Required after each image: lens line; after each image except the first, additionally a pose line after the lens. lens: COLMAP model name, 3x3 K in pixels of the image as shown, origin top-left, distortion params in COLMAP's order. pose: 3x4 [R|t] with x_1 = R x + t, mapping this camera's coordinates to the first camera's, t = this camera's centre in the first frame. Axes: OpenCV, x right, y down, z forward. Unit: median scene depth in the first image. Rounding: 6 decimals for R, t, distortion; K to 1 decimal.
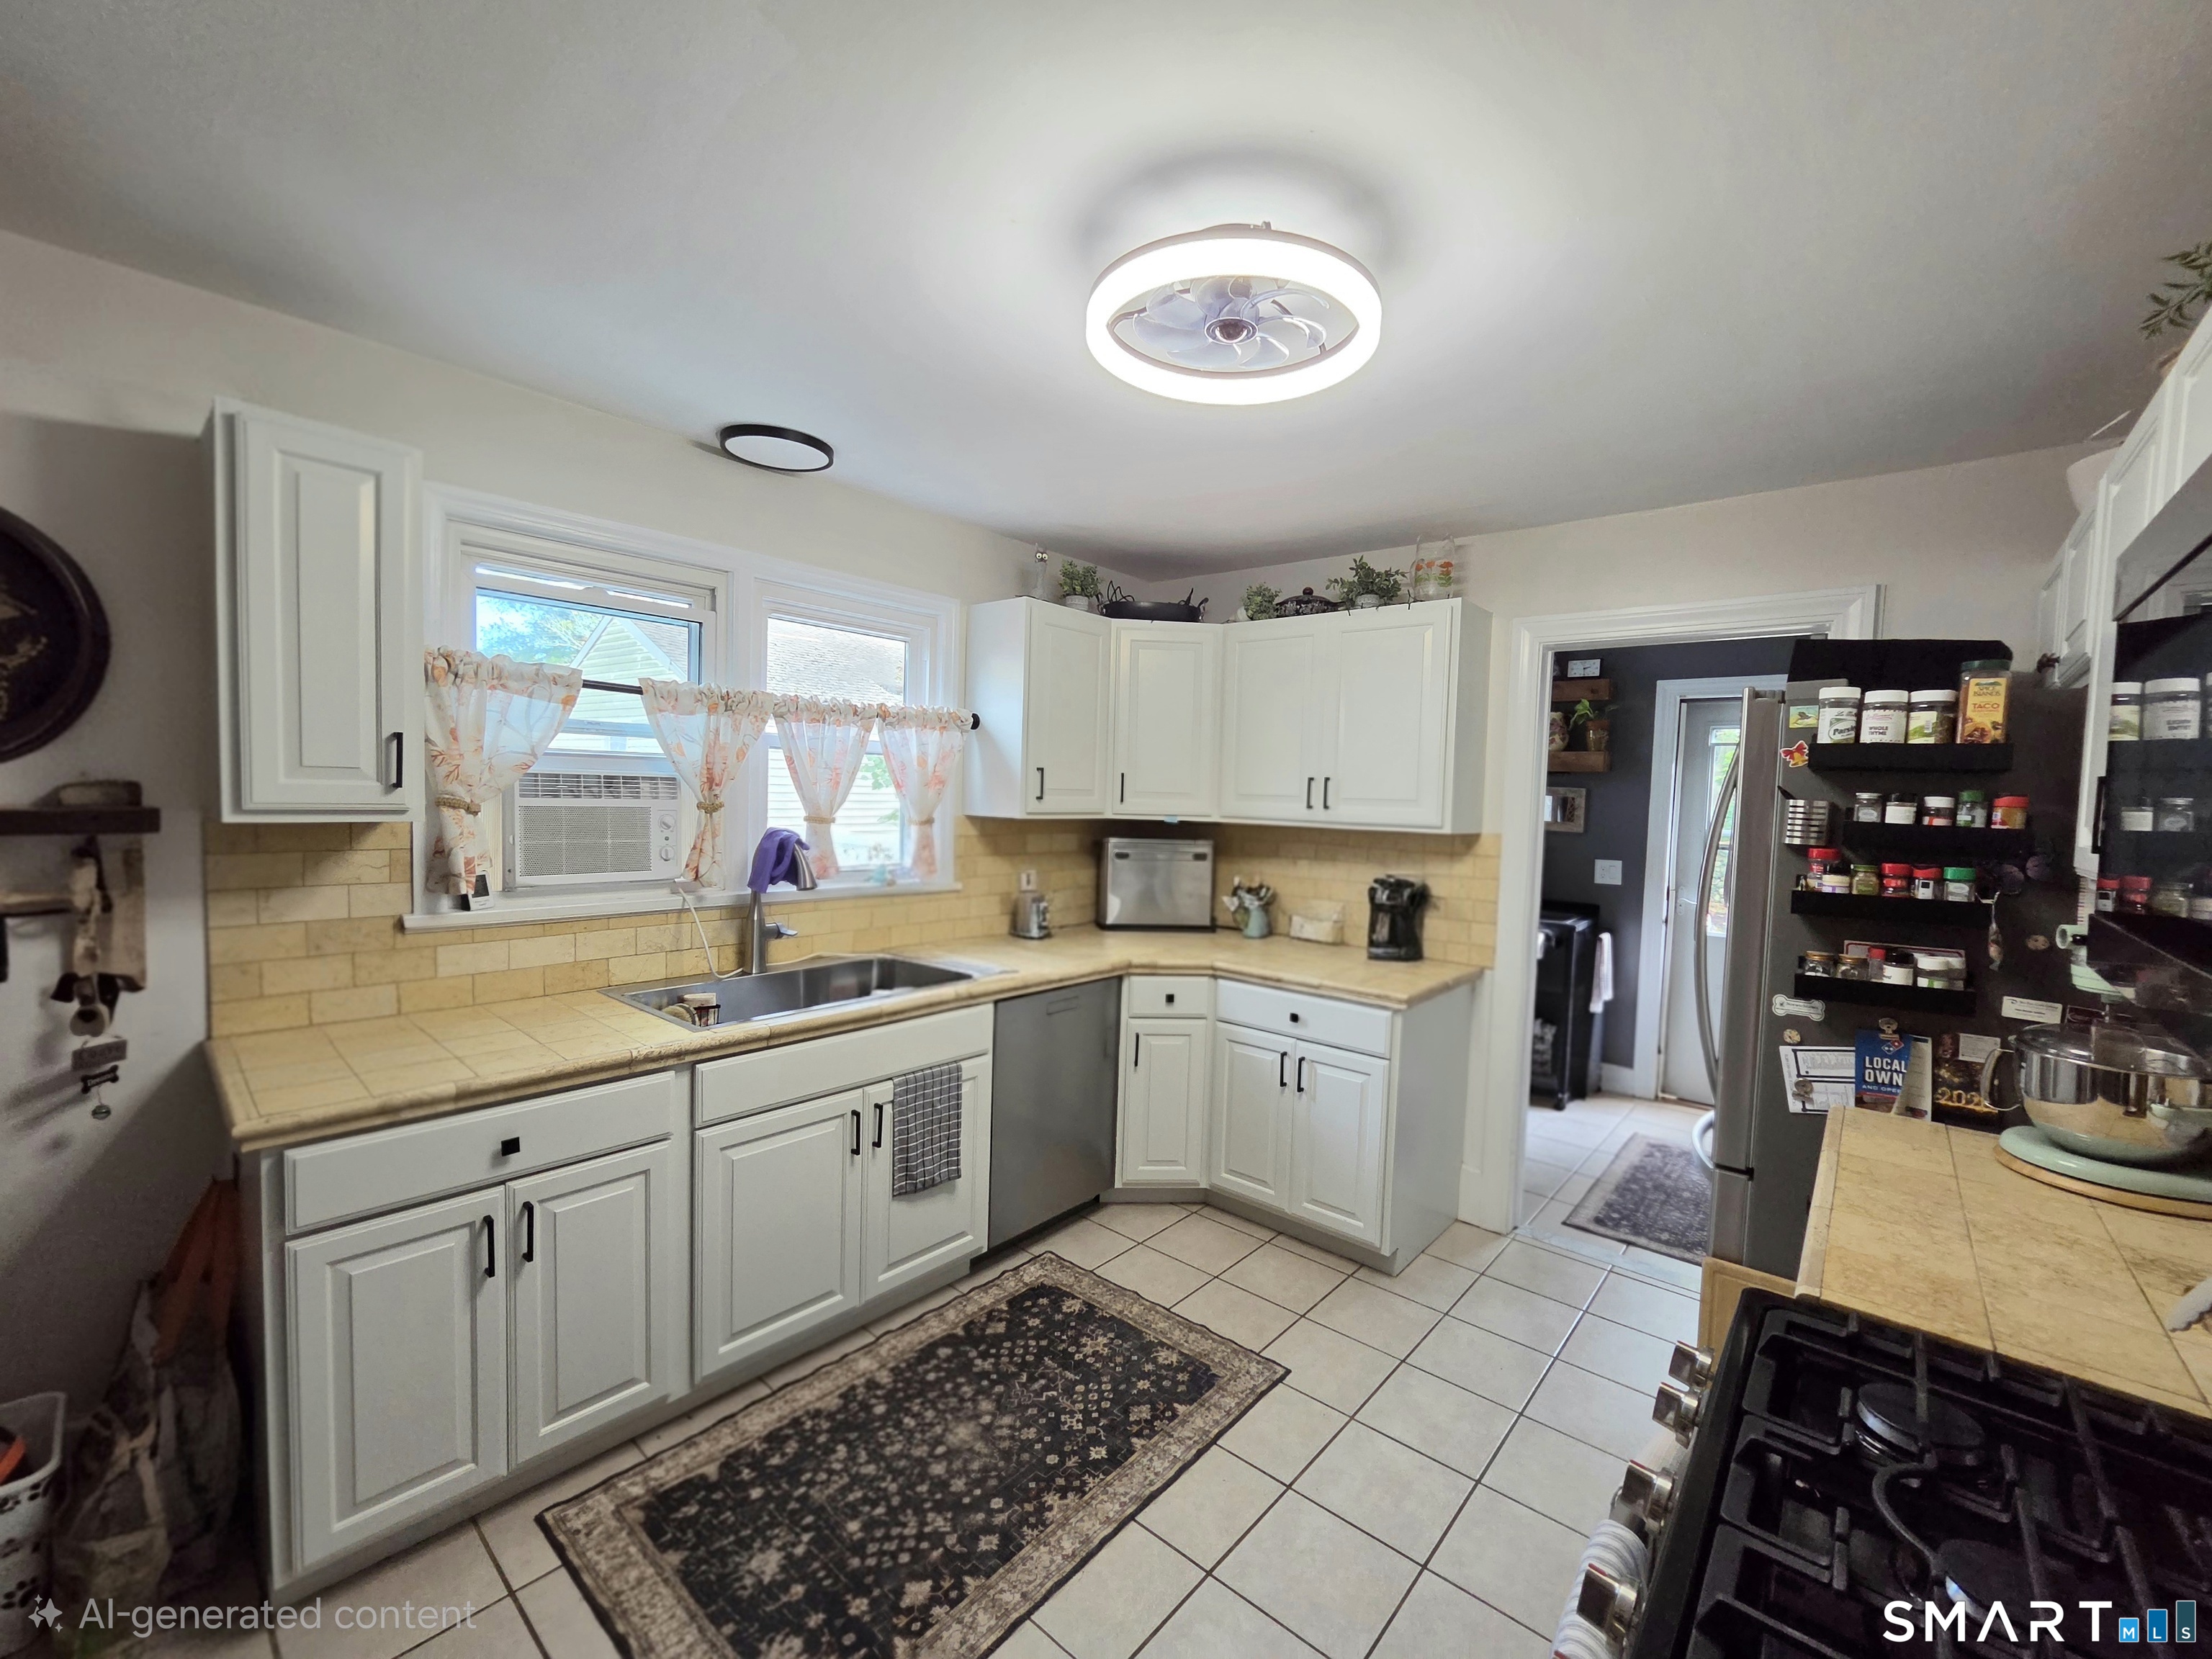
lens RADIAL K [[915.0, 0, 1128.0], [0, 915.0, 840.4], [0, 0, 1]] dist [-0.011330, 0.000576]
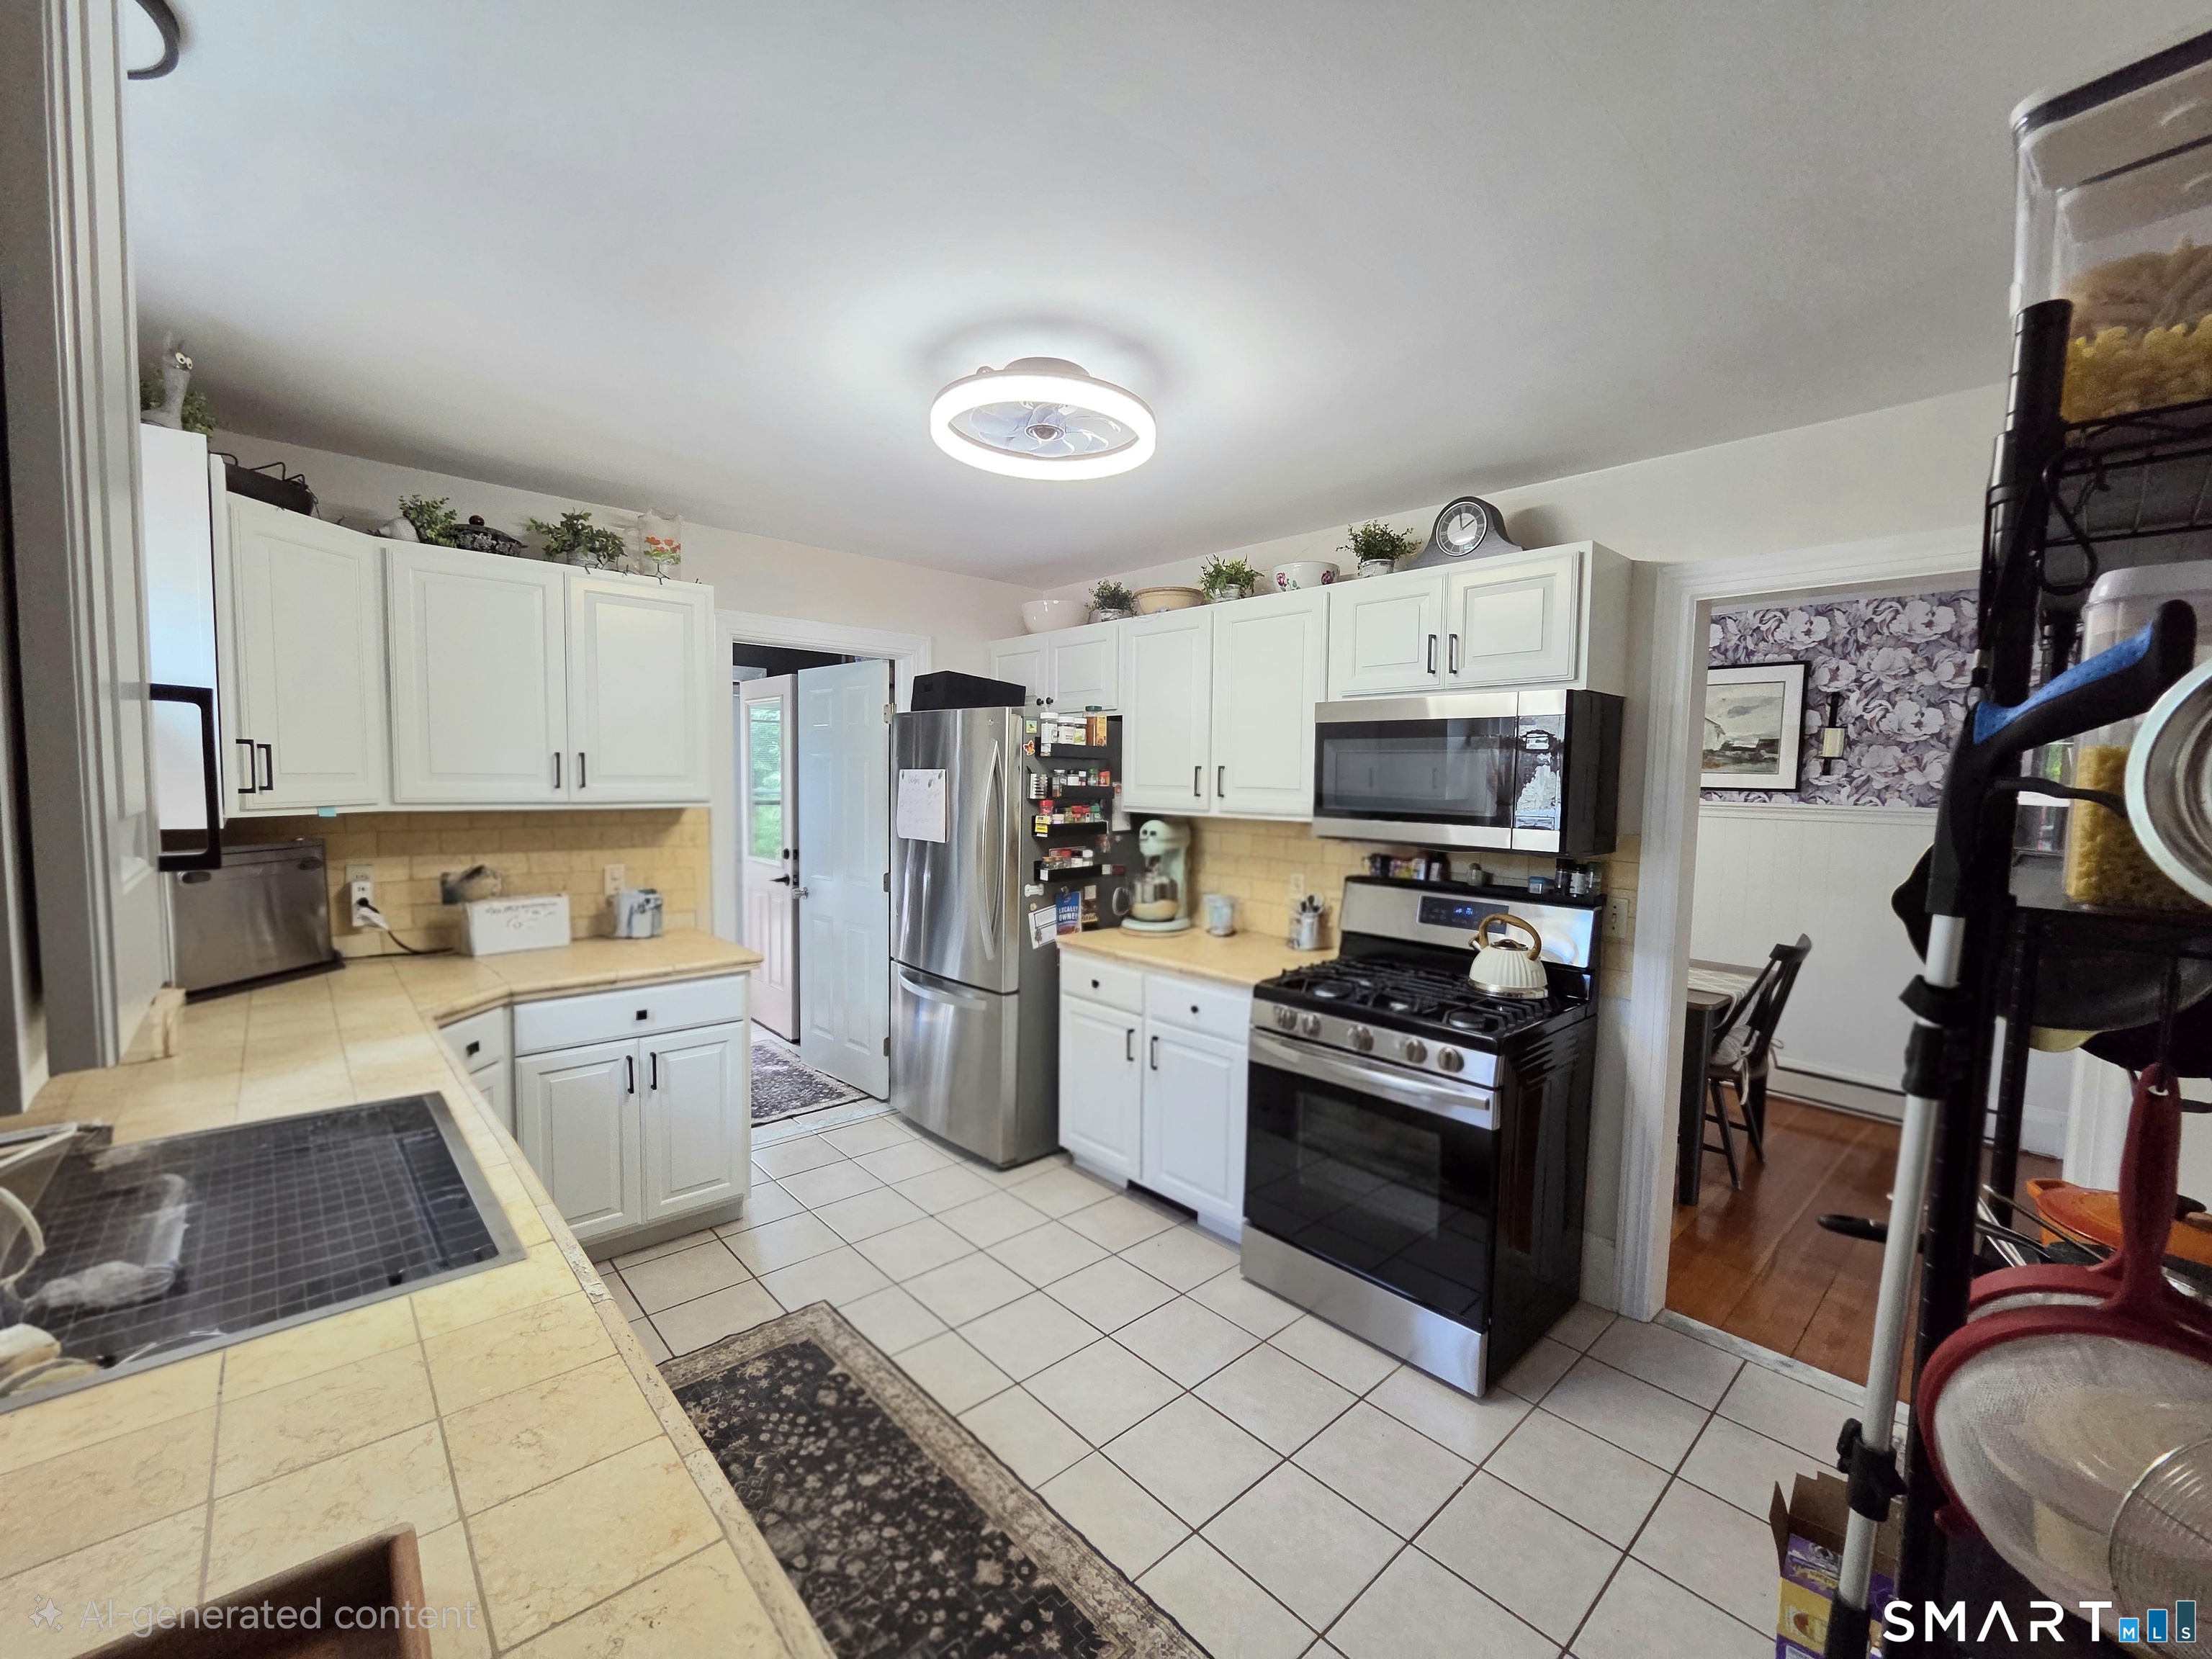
lens RADIAL K [[915.3, 0, 1113.7], [0, 915.3, 836.5], [0, 0, 1]] dist [-0.009756, -0.000053]
pose [[0.120483, -0.097723, 0.987894, -1.008854], [0.038317, 0.994859, 0.093739, -0.083604], [-0.991976, 0.026559, 0.123608, 0.618538]]
